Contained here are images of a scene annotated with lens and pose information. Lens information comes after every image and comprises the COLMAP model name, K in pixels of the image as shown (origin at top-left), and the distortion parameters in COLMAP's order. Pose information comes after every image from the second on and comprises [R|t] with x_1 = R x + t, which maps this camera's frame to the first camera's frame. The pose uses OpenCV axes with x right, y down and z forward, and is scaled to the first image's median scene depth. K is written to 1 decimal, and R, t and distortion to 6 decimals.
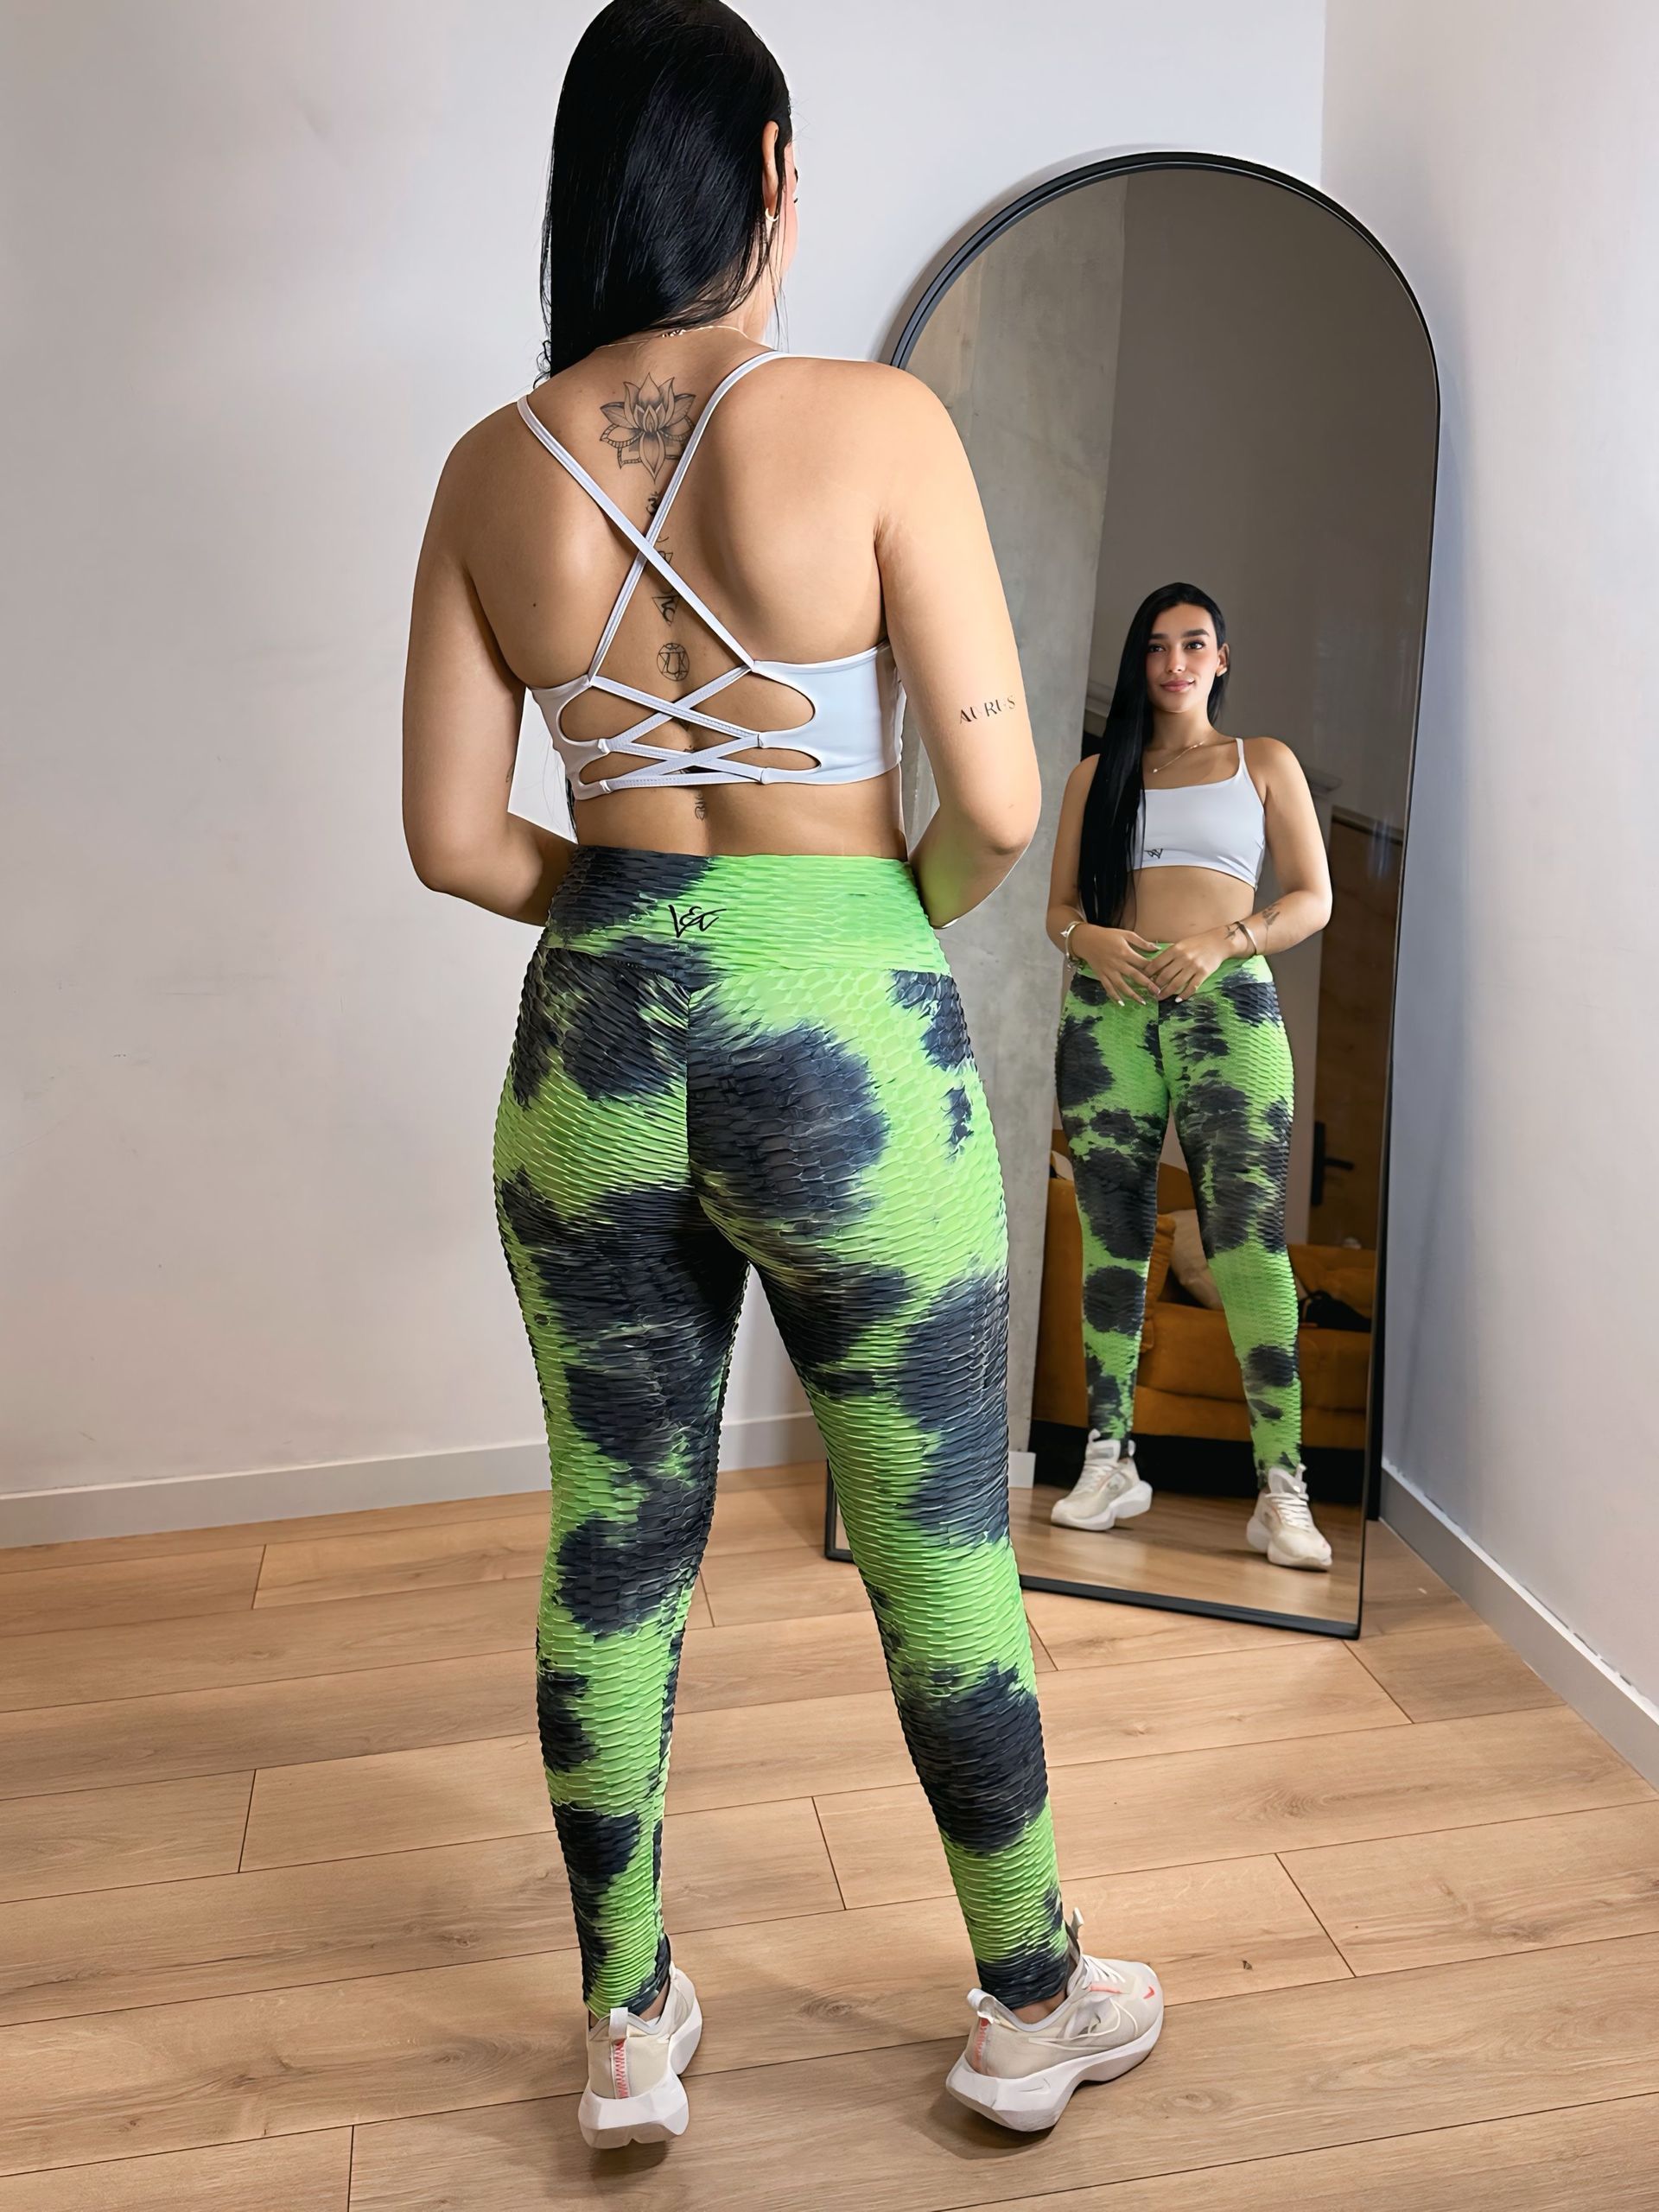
lens RADIAL K [[1813.3, 0, 818.6], [0, 1813.3, 1097.9], [0, 0, 1]] dist [0.066031, -0.103112]
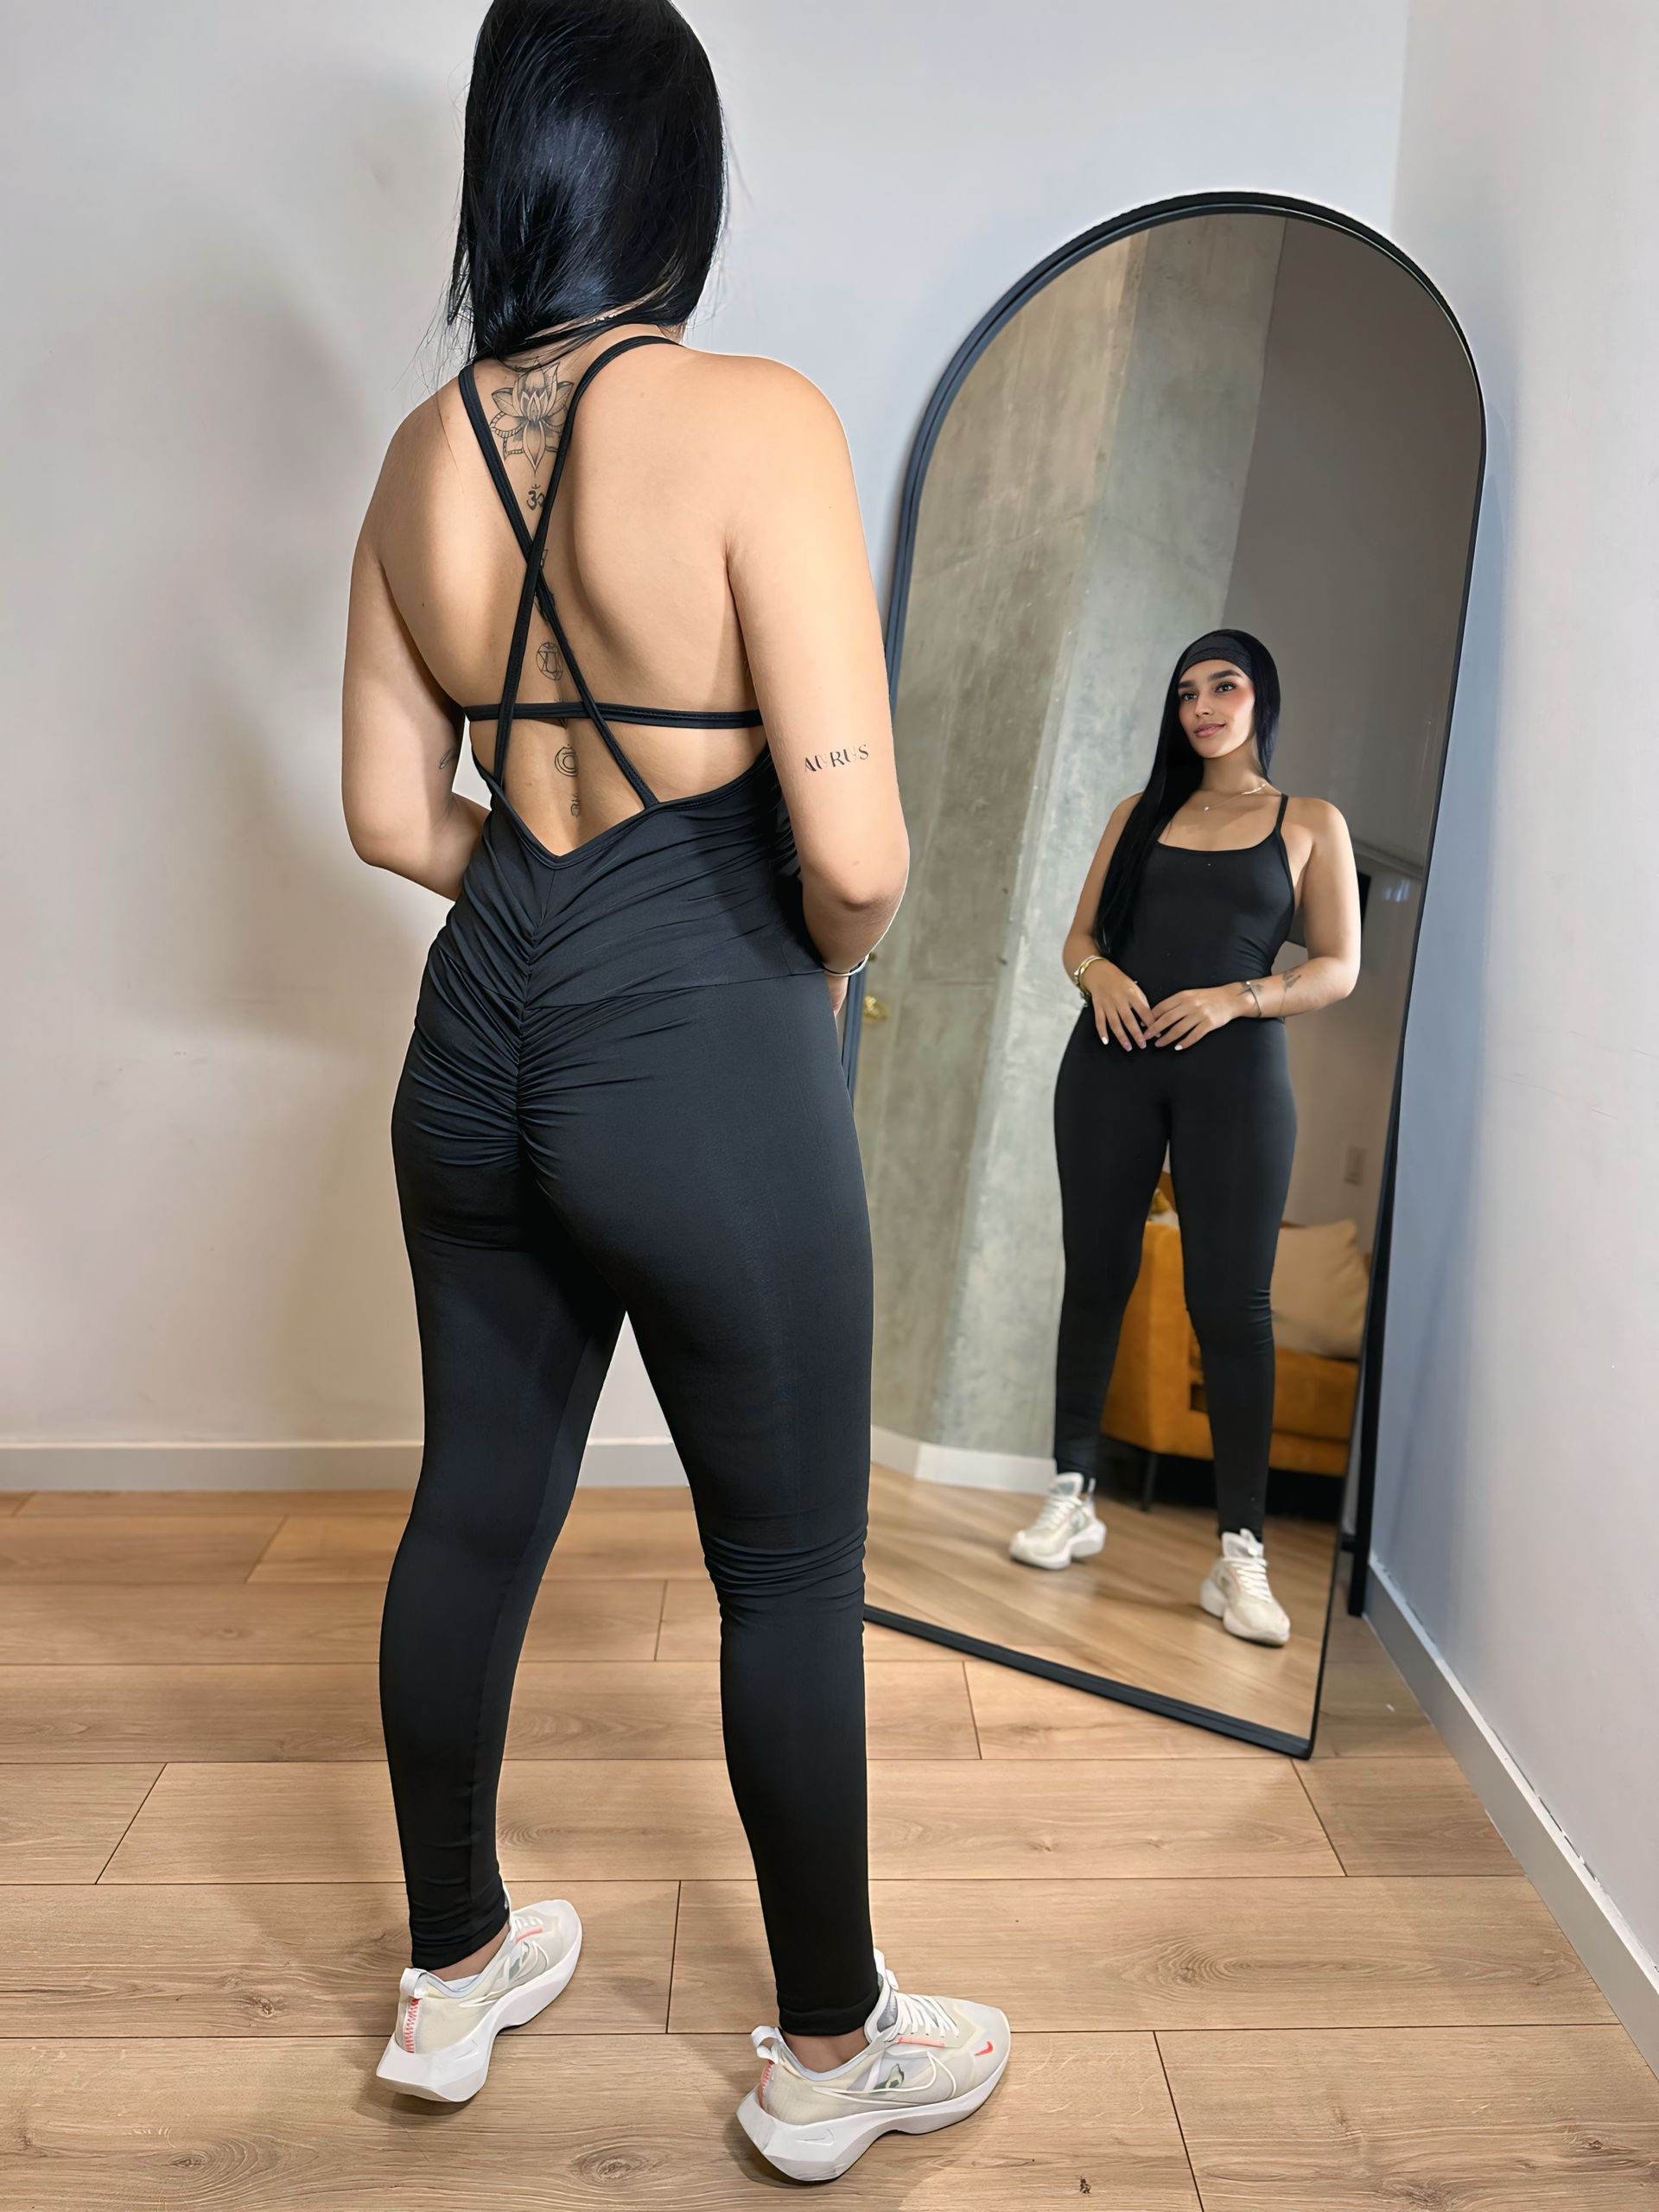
lens RADIAL K [[1461.7, 0, 823.7], [0, 1461.7, 1102.4], [0, 0, 1]] dist [-0.003530, -0.004644]
pose [[0.988304, 0.072079, -0.134388, 0.145937], [-0.072486, 0.997368, 0.001869, -0.030883], [0.134169, 0.007894, 0.990927, 0.253770]]
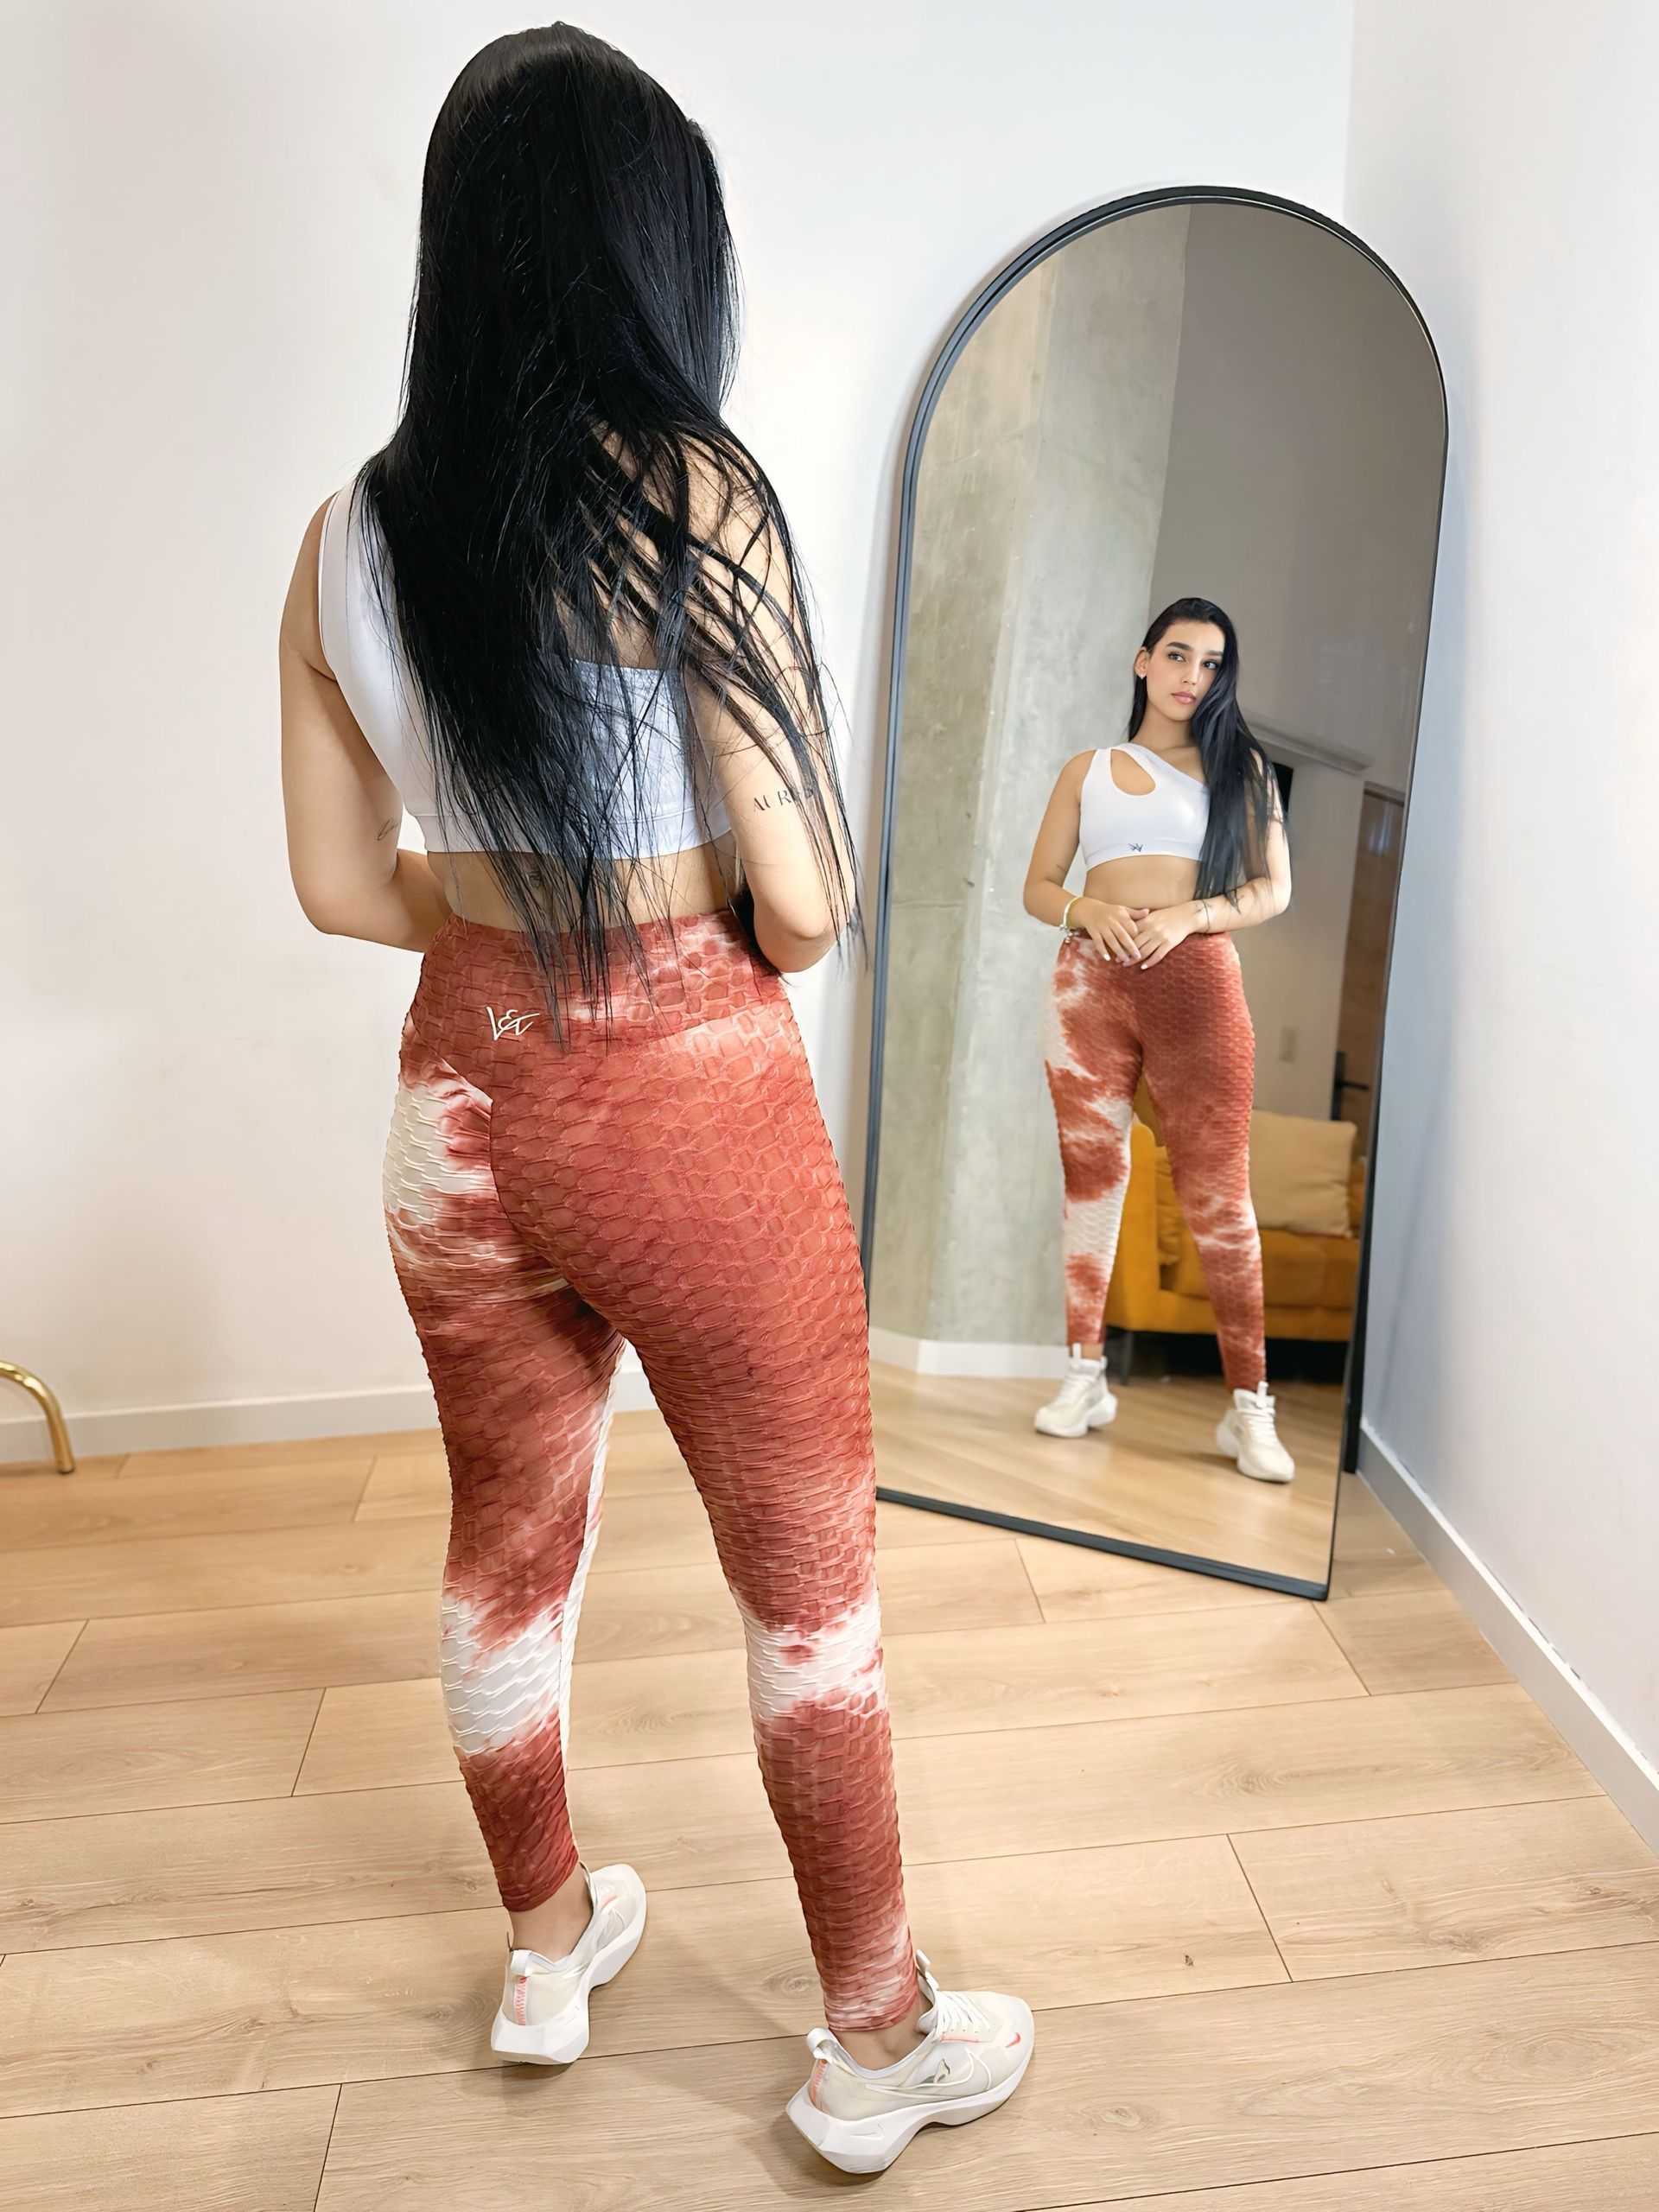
lens RADIAL K [[1444.8, 0, 829.4], [0, 1444.8, 1108.5], [0, 0, 1]] dist [0.006764, -0.014595]
pose [[0.996819, 0.018292, -0.077572, 0.072176], [-0.012407, 0.997055, 0.075683, -0.068444], [0.078728, -0.074480, 0.994110, 0.166467]]
